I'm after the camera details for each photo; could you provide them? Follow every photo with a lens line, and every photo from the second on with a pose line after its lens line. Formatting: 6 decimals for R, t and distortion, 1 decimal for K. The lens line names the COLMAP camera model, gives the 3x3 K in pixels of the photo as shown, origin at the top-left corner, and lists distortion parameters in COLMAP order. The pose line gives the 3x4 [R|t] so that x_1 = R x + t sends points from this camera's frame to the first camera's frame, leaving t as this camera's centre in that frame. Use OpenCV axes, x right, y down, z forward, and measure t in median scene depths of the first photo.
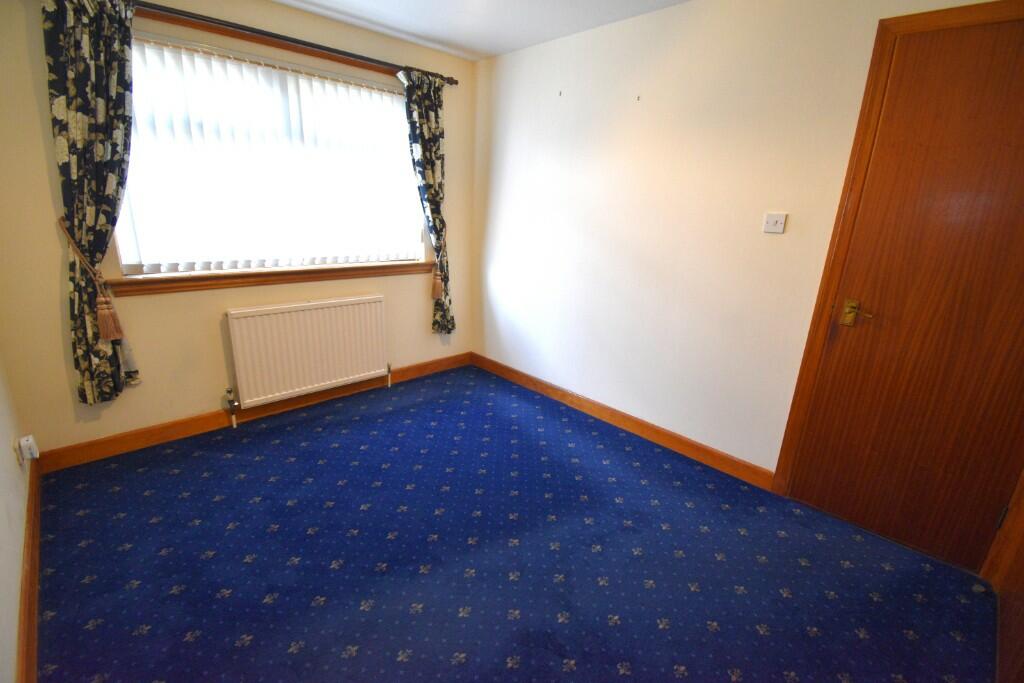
lens RADIAL K [[453.5, 0, 508.5], [0, 453.5, 341.7], [0, 0, 1]] dist [-0.028156, -0.001064]
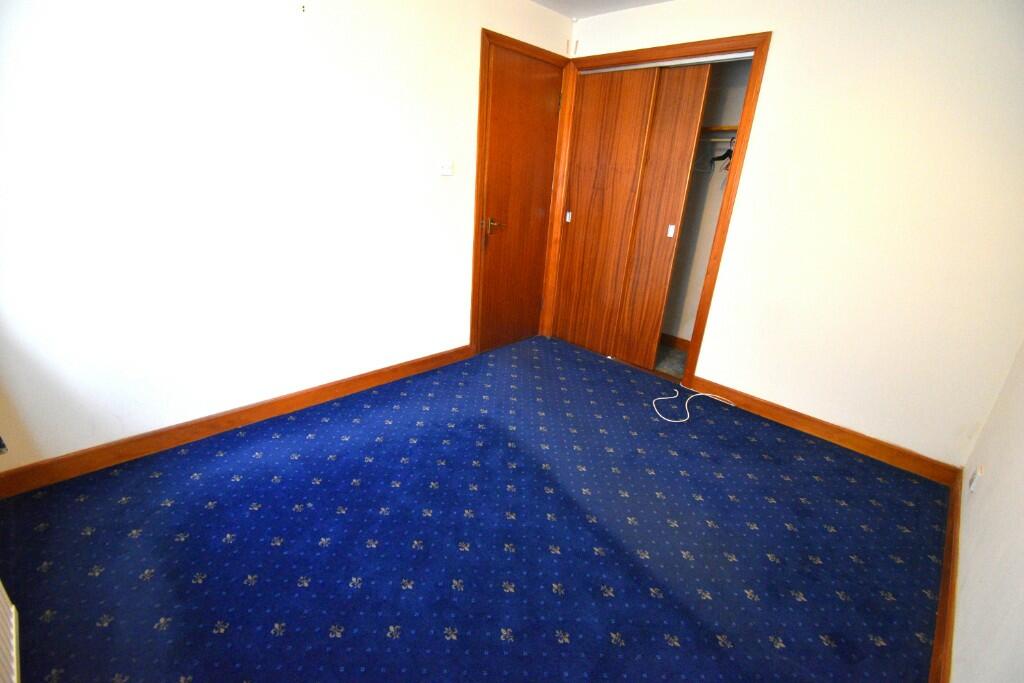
lens RADIAL K [[450.6, 0, 515.0], [0, 450.6, 340.9], [0, 0, 1]] dist [0.028964, -0.031798]
pose [[-0.036133, -0.392957, 0.918847, -0.748416], [0.218369, 0.894123, 0.390971, -0.257729], [-0.975197, 0.214775, 0.053503, 0.754301]]
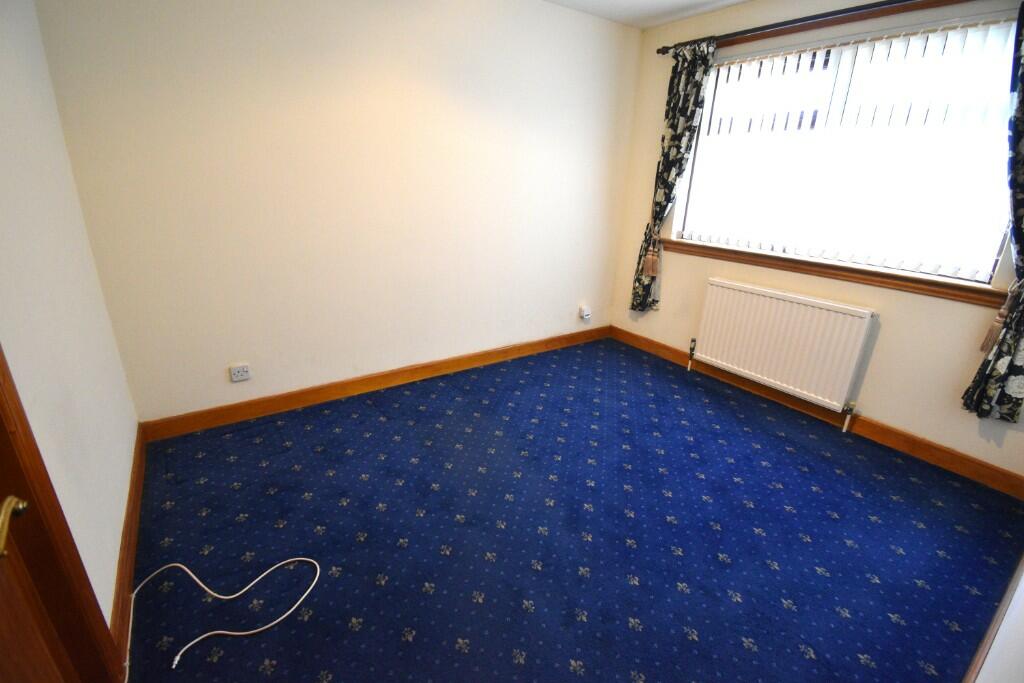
lens RADIAL K [[450.6, 0, 515.0], [0, 450.6, 340.9], [0, 0, 1]] dist [0.028964, -0.031798]
pose [[-0.162417, 0.291904, -0.942557, 0.718576], [-0.310580, 0.891563, 0.329629, -0.166608], [0.936569, 0.346277, -0.054145, 0.670702]]
